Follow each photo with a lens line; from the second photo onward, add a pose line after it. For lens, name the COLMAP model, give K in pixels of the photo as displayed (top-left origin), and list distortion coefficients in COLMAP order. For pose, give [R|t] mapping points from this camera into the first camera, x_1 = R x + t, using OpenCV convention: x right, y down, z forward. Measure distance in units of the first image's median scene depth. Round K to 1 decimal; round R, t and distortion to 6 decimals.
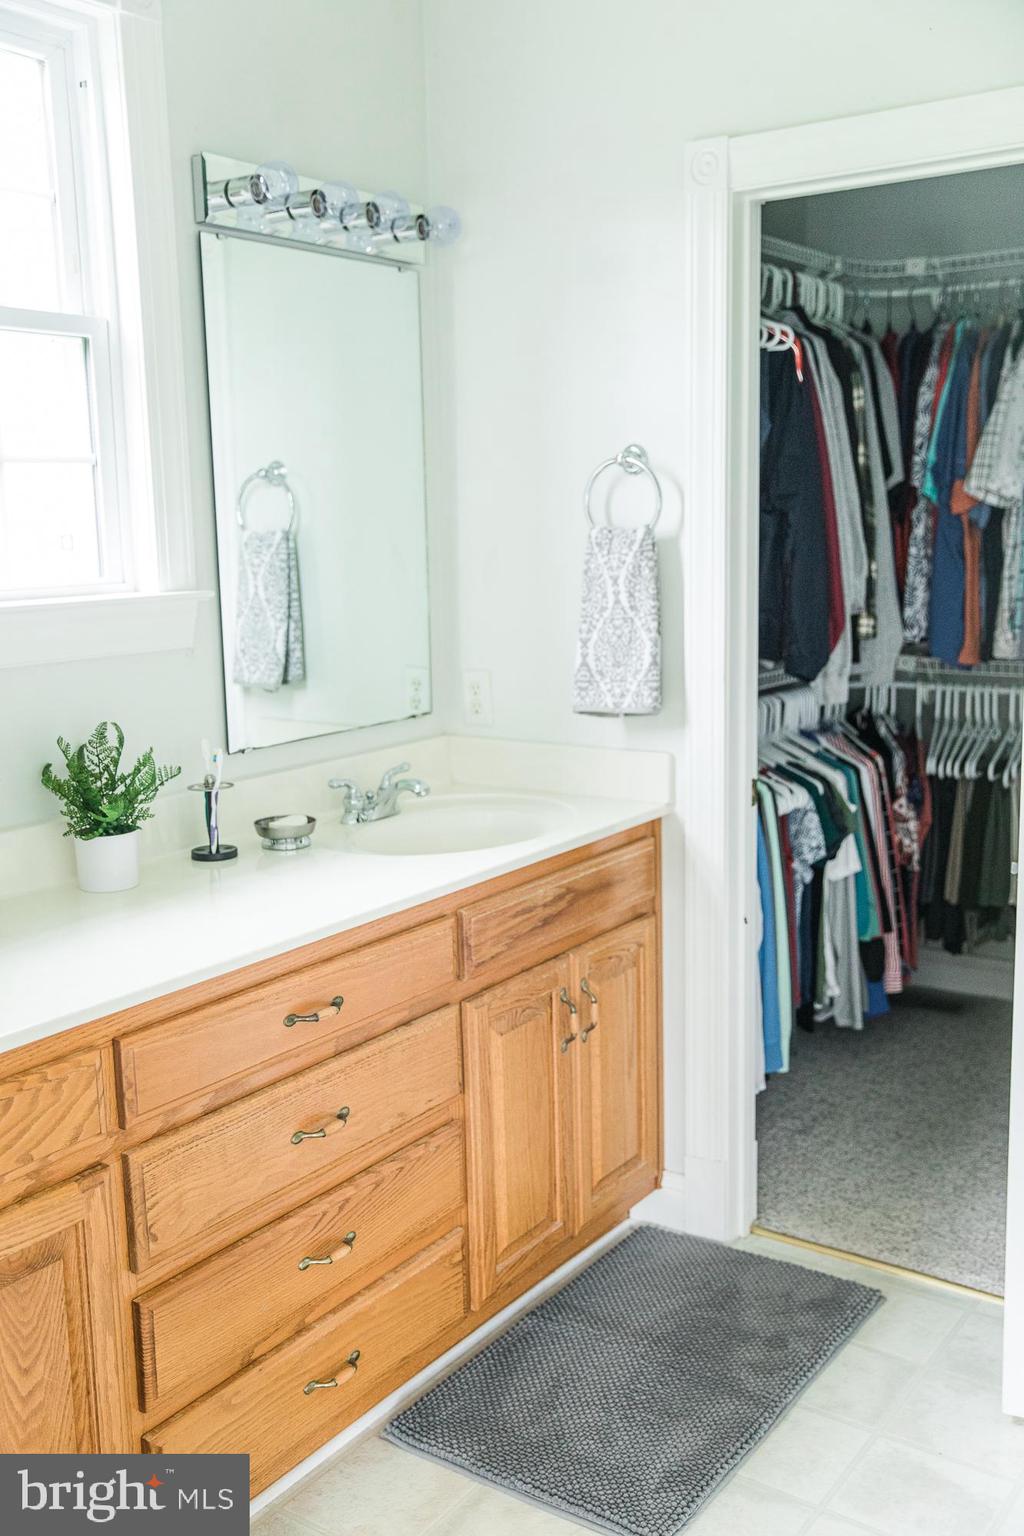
lens RADIAL K [[1370.4, 0, 518.4], [0, 1370.4, 713.5], [0, 0, 1]] dist [0.004662, 0.008355]
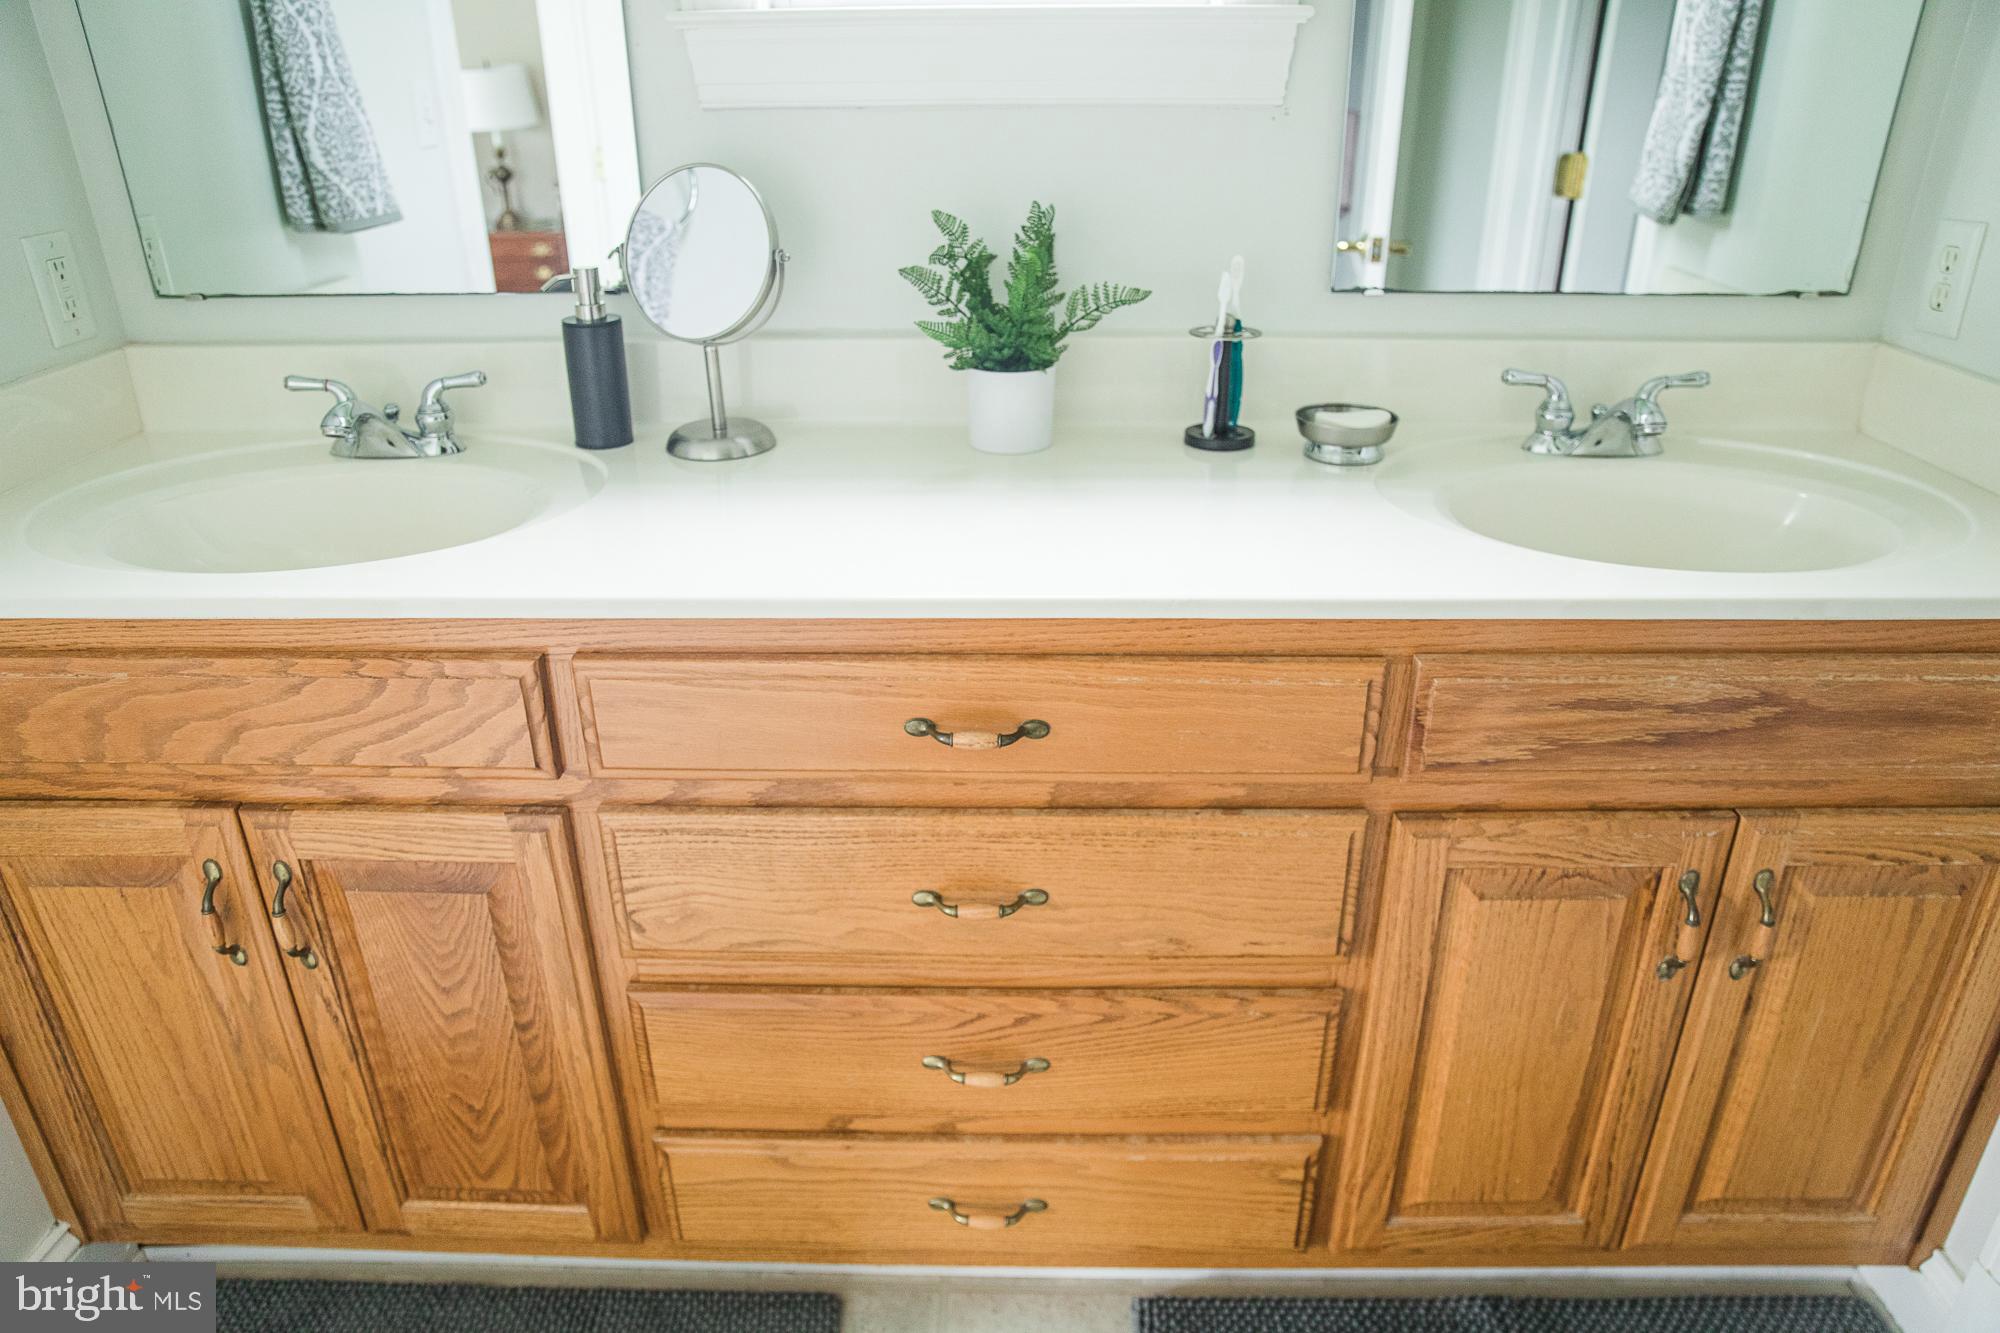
lens RADIAL K [[1333.2, 0, 1000.0], [0, 1333.2, 666.5], [0, 0, 1]] dist [-0.107372, 0.072272]
pose [[0.573780, 0.360602, -0.735352, 0.201990], [-0.112909, 0.924110, 0.365064, -0.013921], [0.811189, -0.126439, 0.570952, 0.510567]]
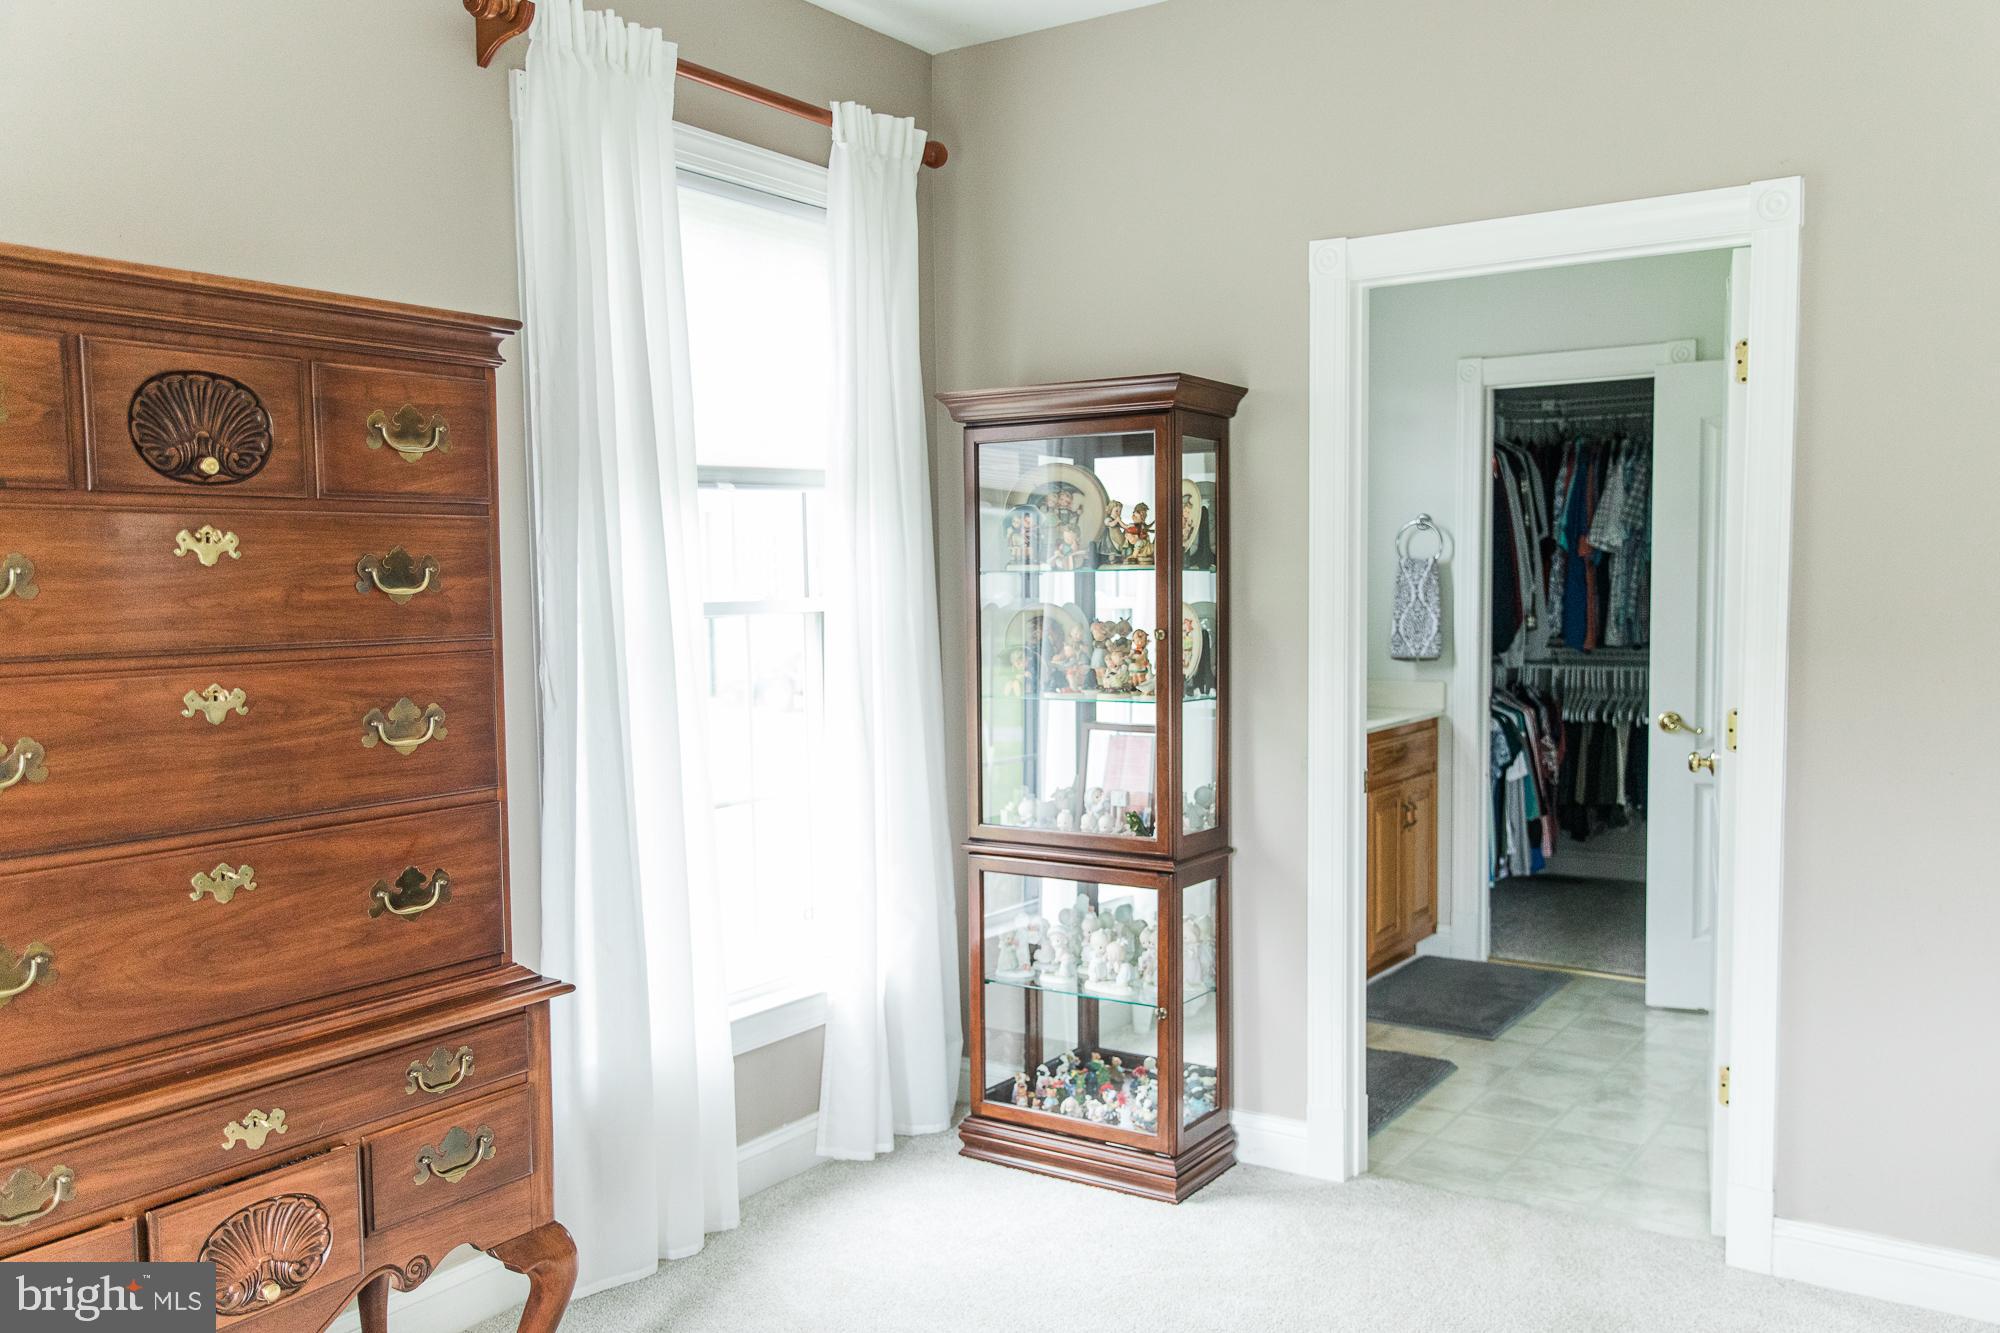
lens RADIAL K [[1467.3, 0, 1000.0], [0, 1467.3, 666.5], [0, 0, 1]] dist [0.005313, 0.001091]
pose [[0.999970, 0.007694, -0.000367, -0.484593], [-0.007698, 0.996395, -0.084483, 0.180606], [-0.000284, 0.084483, 0.996425, -0.955874]]
